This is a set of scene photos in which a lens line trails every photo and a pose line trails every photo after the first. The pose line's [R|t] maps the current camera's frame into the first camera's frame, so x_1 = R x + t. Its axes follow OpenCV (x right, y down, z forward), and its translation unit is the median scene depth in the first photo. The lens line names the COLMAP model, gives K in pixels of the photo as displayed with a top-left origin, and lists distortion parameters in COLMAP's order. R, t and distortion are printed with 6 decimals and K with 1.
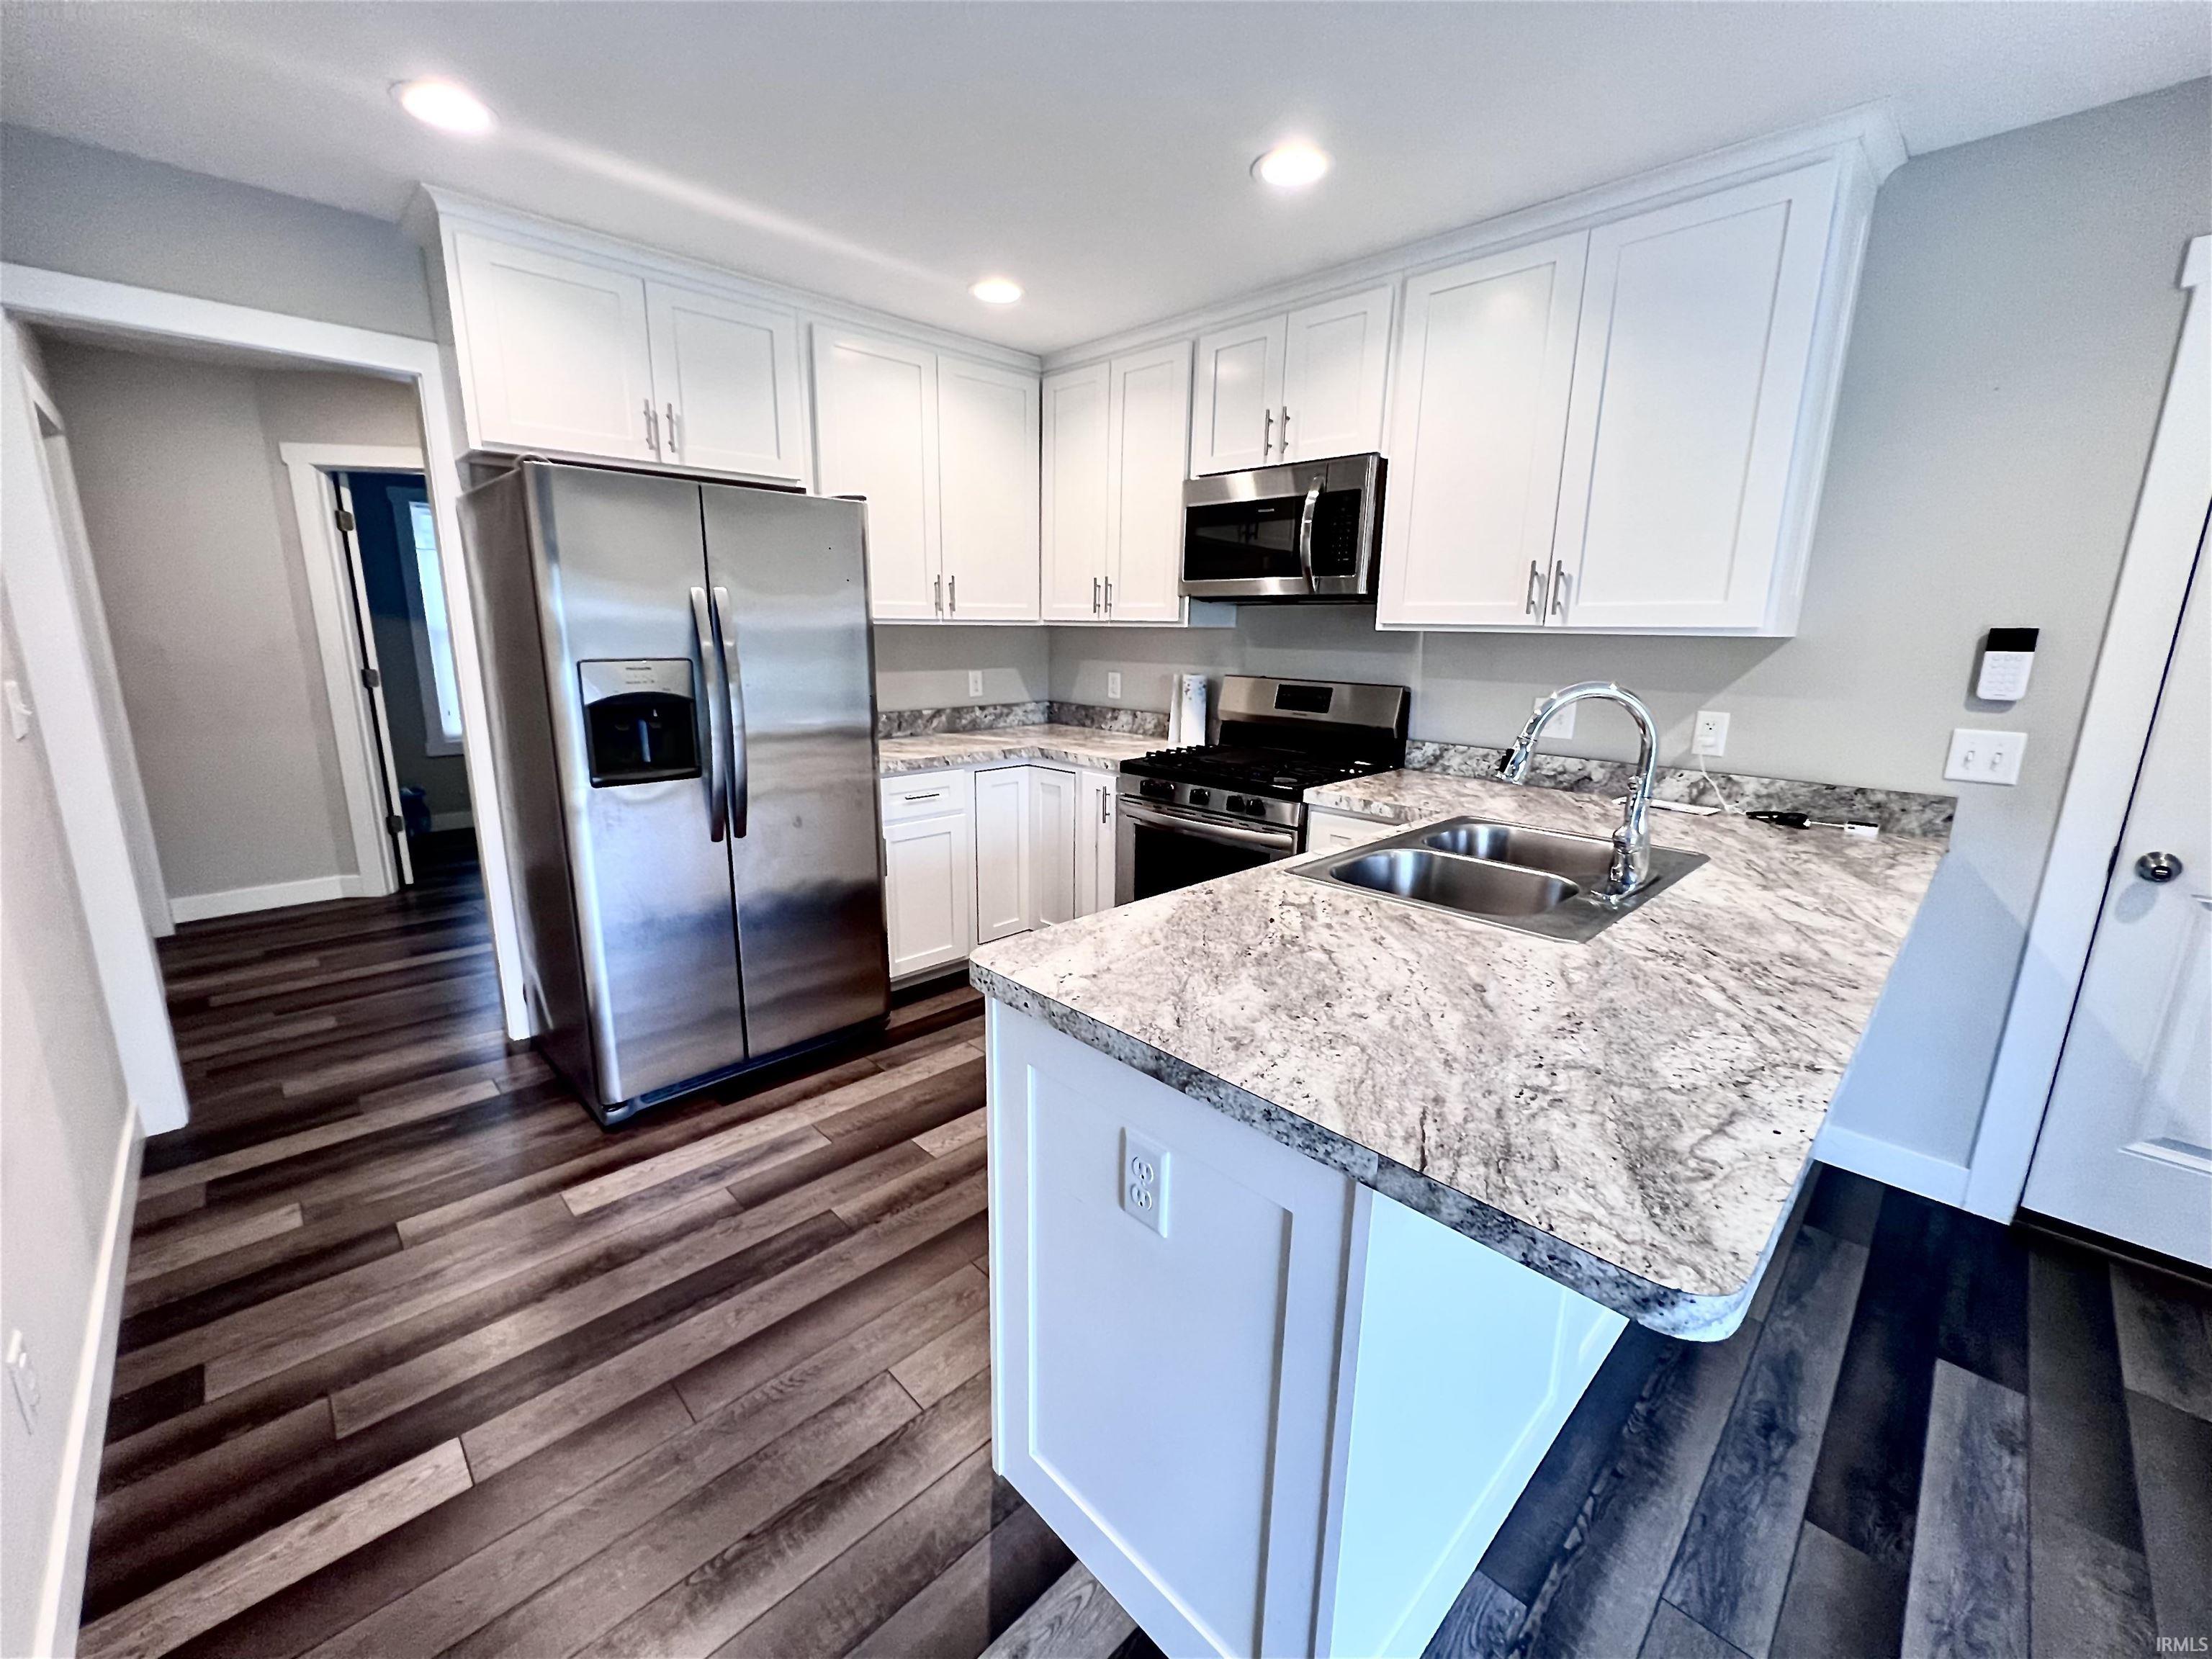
lens RADIAL K [[883.0, 0, 1096.4], [0, 883.0, 823.7], [0, 0, 1]] dist [-0.001550, -0.000223]
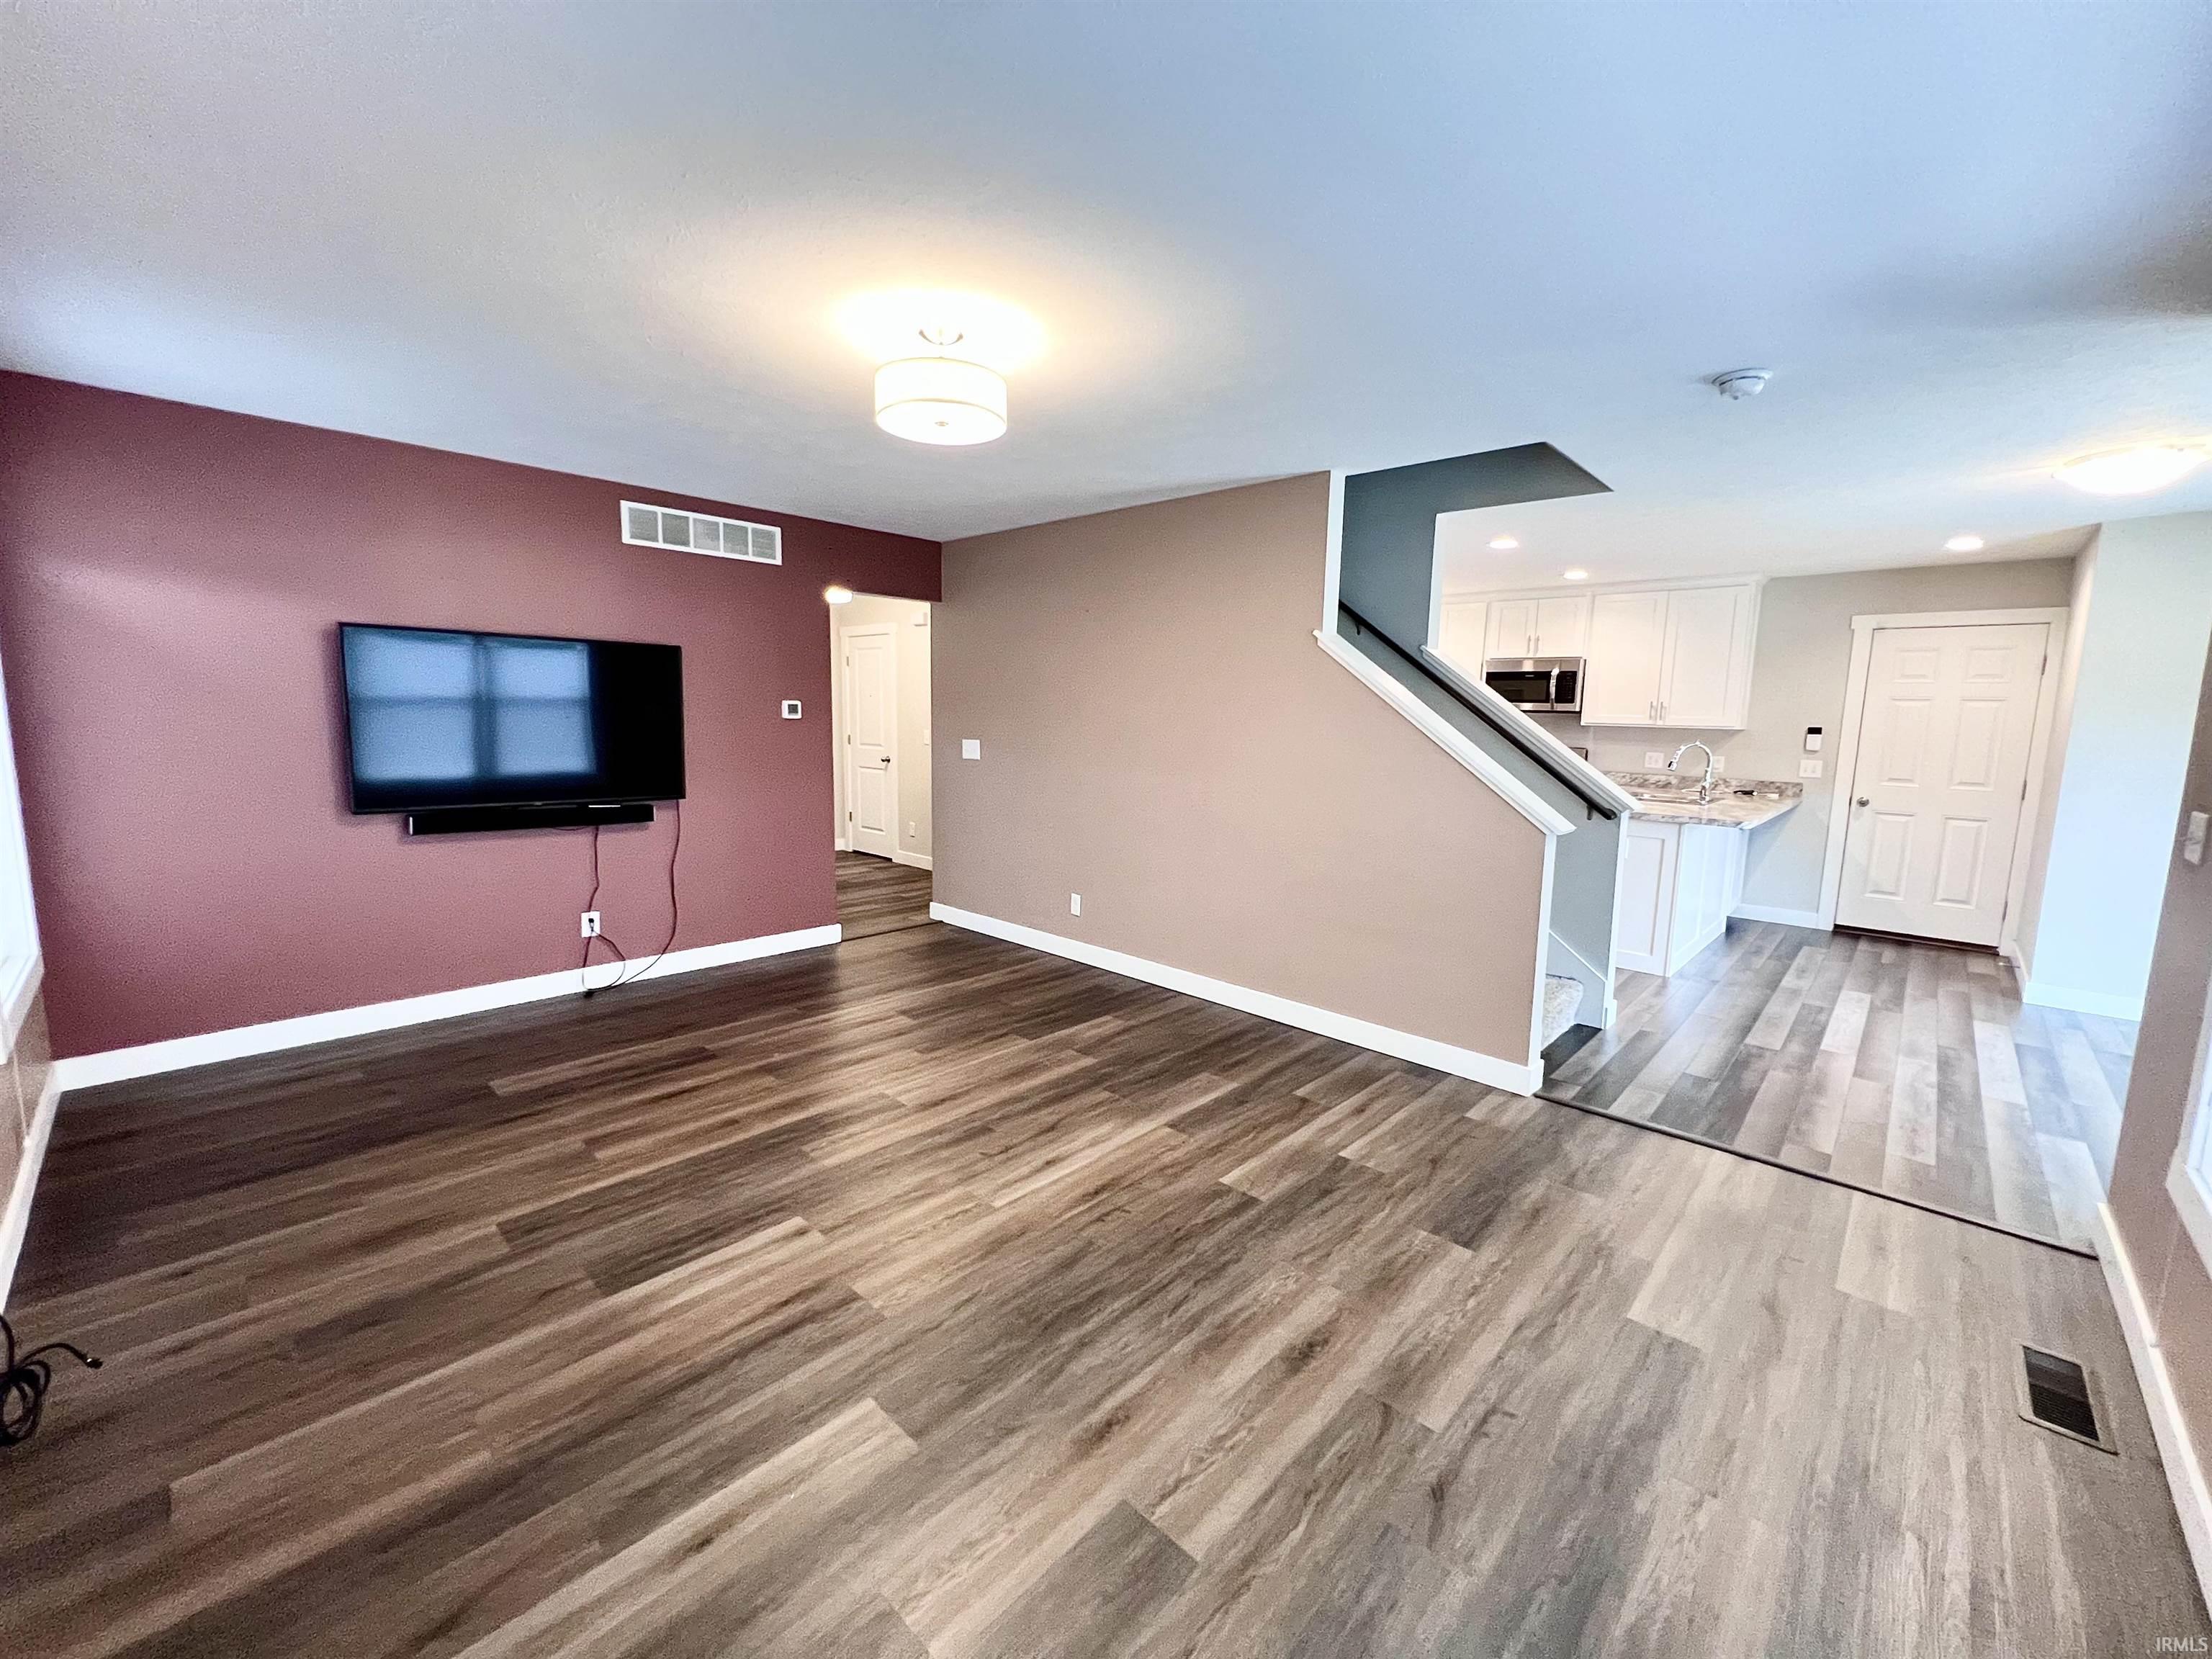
lens RADIAL K [[883.0, 0, 1098.4], [0, 883.0, 825.5], [0, 0, 1]] dist [-0.001550, -0.000223]
pose [[0.999049, 0.001450, 0.043578, -1.365538], [0.002347, 0.996211, -0.086937, 0.327487], [-0.043539, 0.086956, 0.995260, -1.650053]]
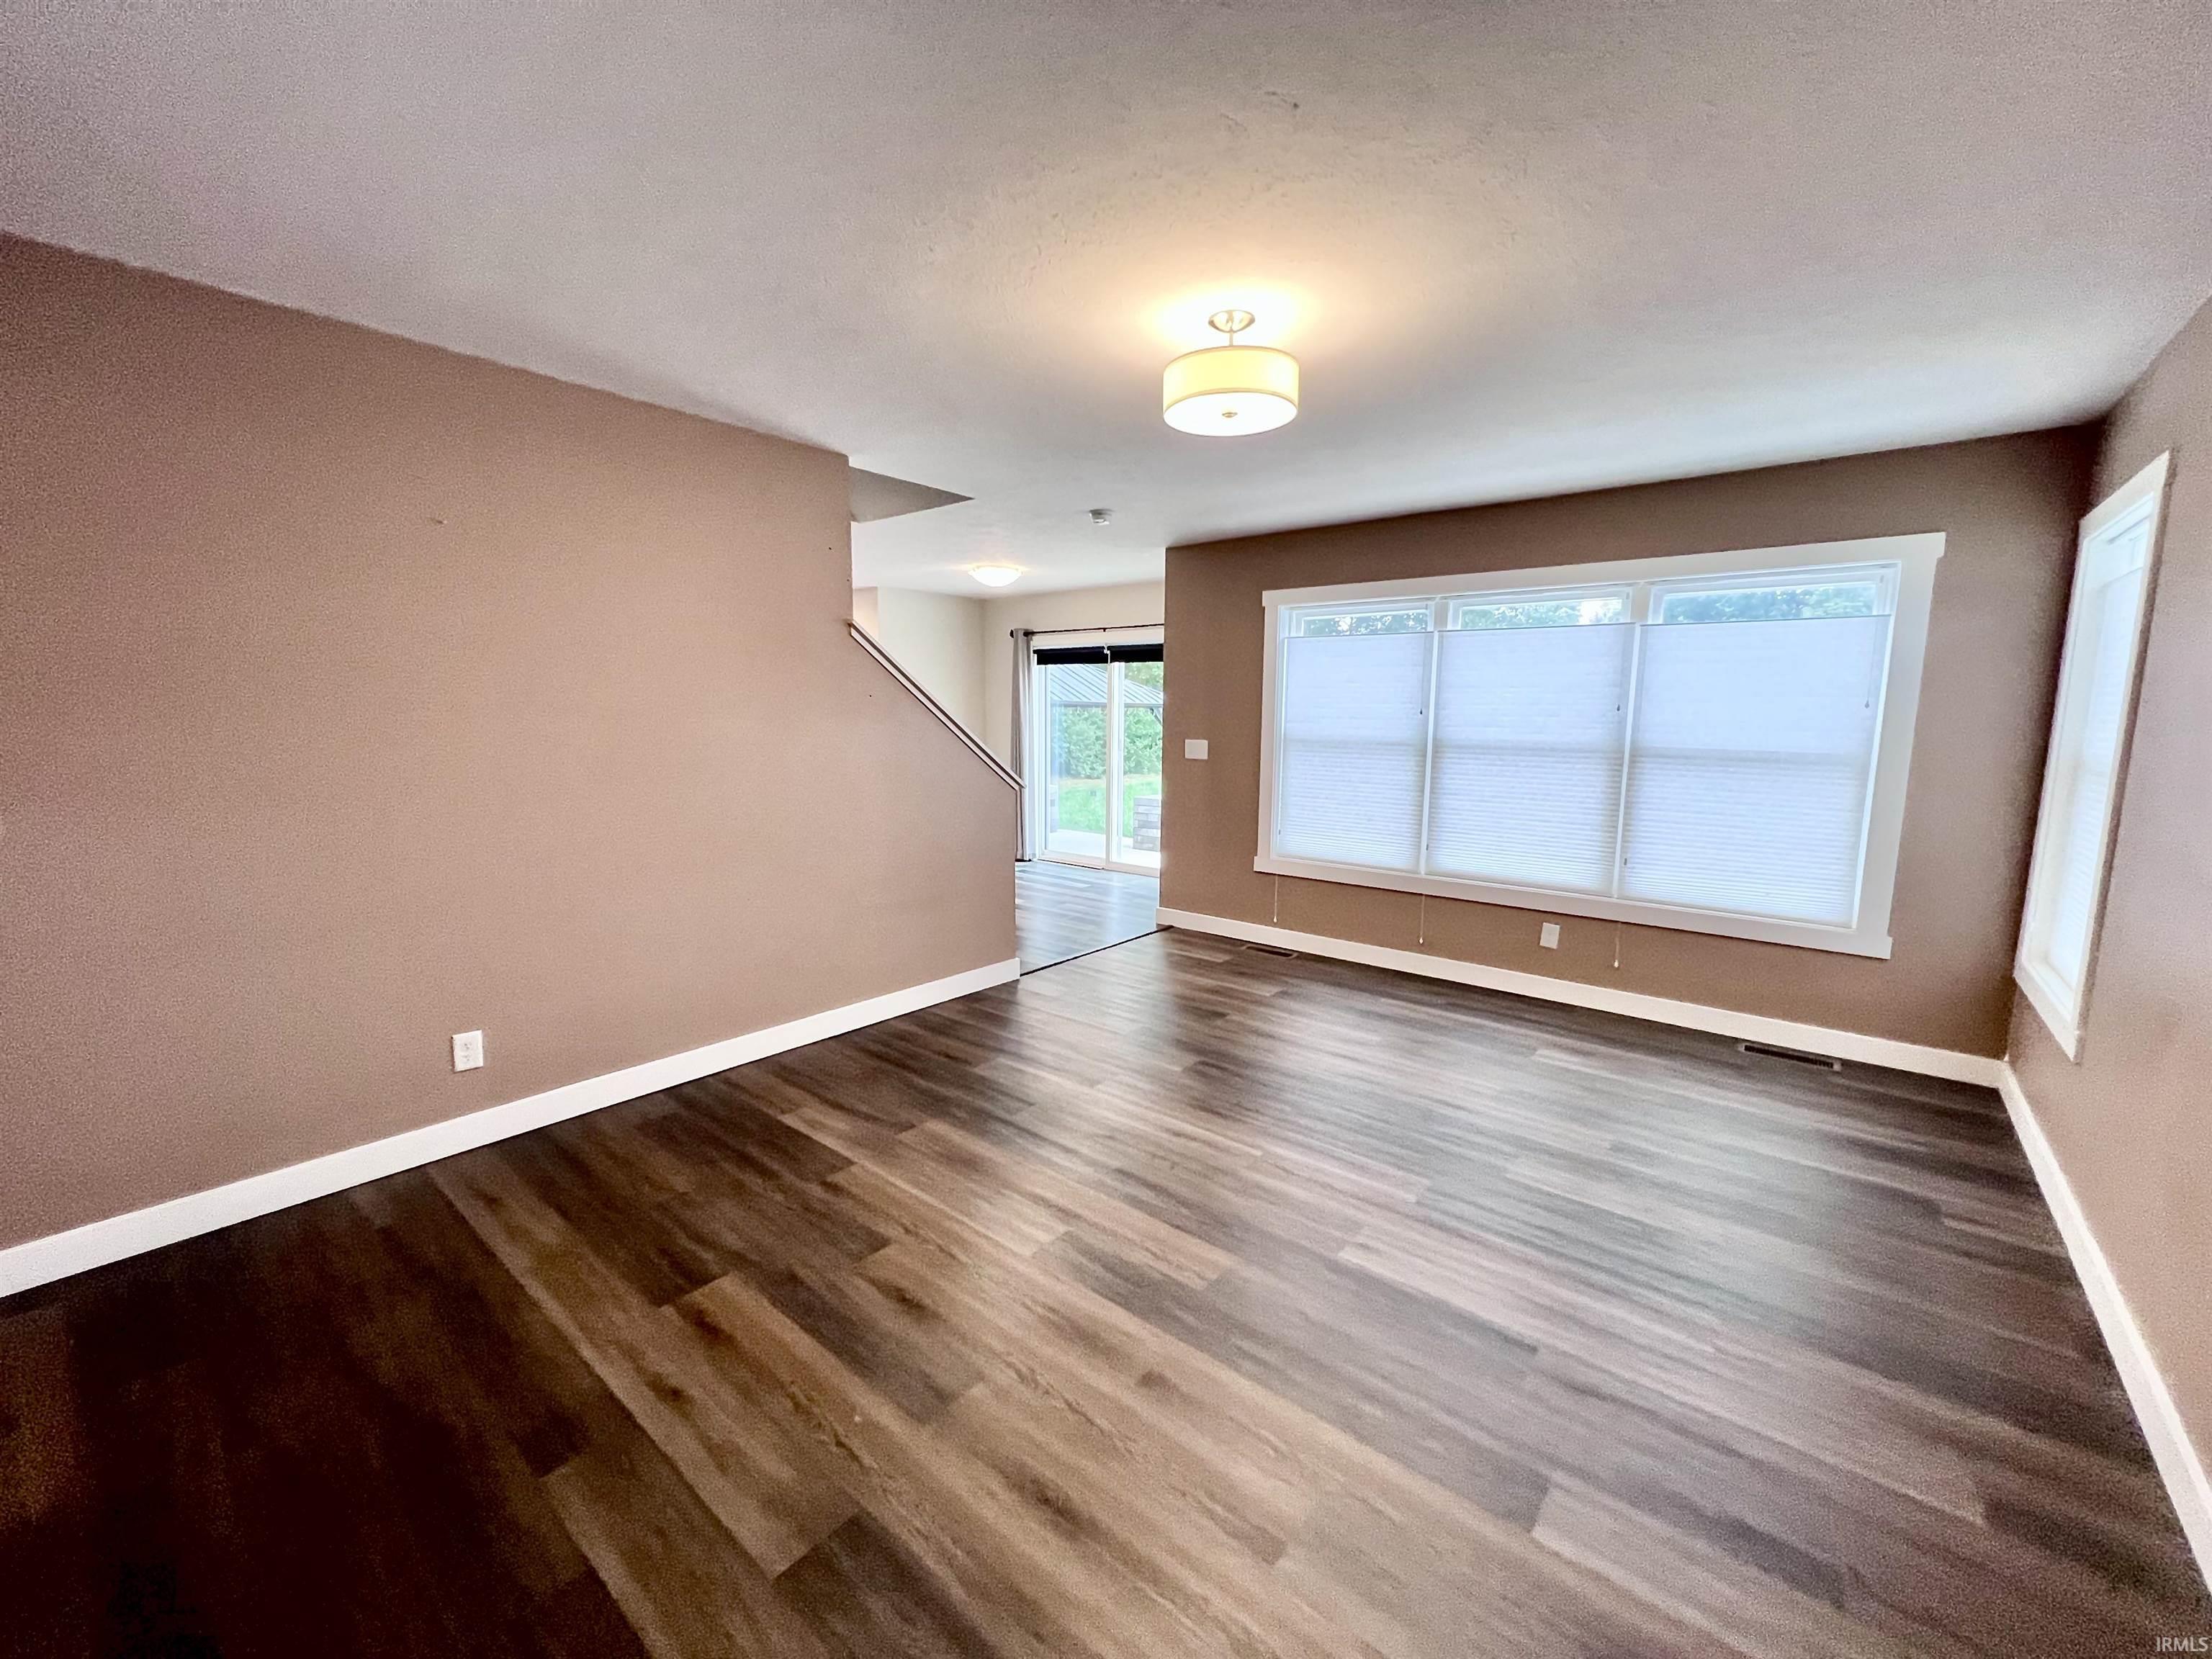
lens RADIAL K [[883.0, 0, 1113.7], [0, 883.0, 814.5], [0, 0, 1]] dist [-0.001550, -0.000223]
pose [[-0.121058, -0.130036, 0.984091, -2.556197], [0.203337, 0.967111, 0.152806, 0.021593], [-0.971596, 0.218600, -0.090636, -0.315133]]
